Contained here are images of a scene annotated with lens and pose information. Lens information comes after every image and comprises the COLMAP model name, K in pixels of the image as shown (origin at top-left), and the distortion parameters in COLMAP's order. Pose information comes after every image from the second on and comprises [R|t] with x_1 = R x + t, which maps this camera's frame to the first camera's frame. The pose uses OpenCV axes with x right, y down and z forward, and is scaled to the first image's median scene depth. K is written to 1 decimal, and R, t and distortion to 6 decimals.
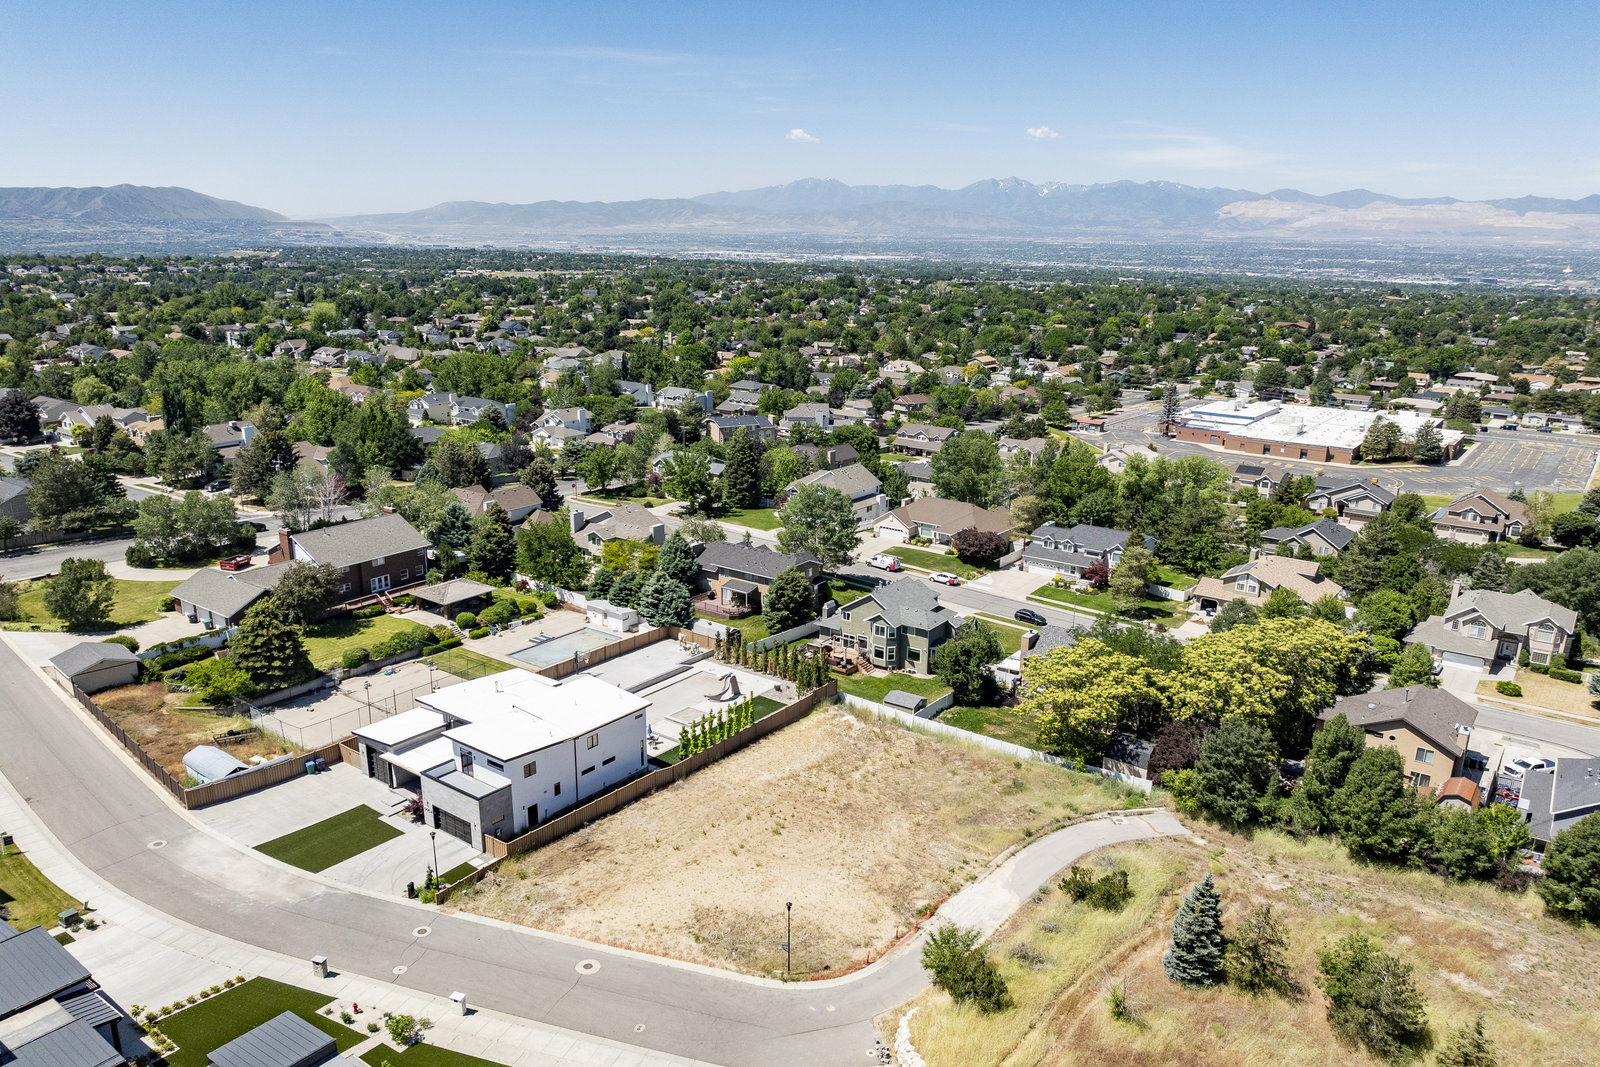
lens RADIAL K [[1167.0, 0, 808.7], [0, 1167.0, 546.2], [0, 0, 1]] dist [-0.034029, -0.005528]
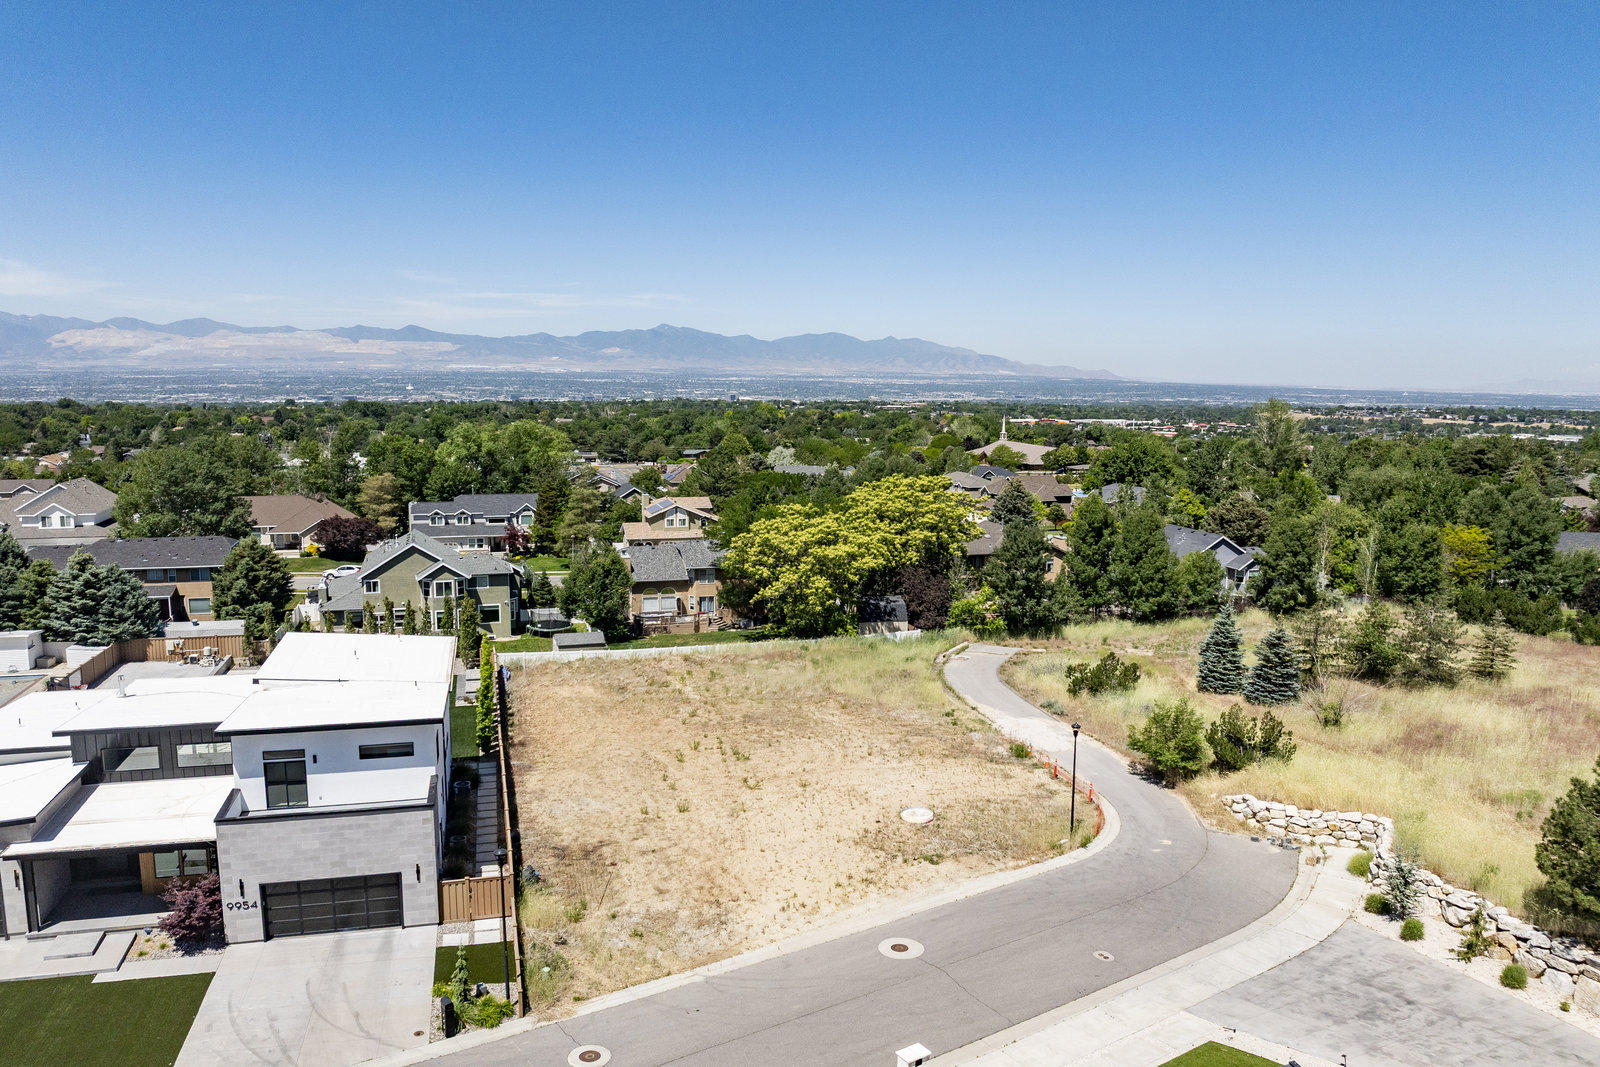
lens RADIAL K [[1167.0, 0, 807.7], [0, 1167.0, 542.9], [0, 0, 1]] dist [-0.034029, -0.005528]
pose [[0.617040, -0.123130, 0.777239, -0.343510], [0.206964, 0.978304, -0.009323, 0.095077], [-0.759229, 0.166614, 0.629136, 0.363732]]
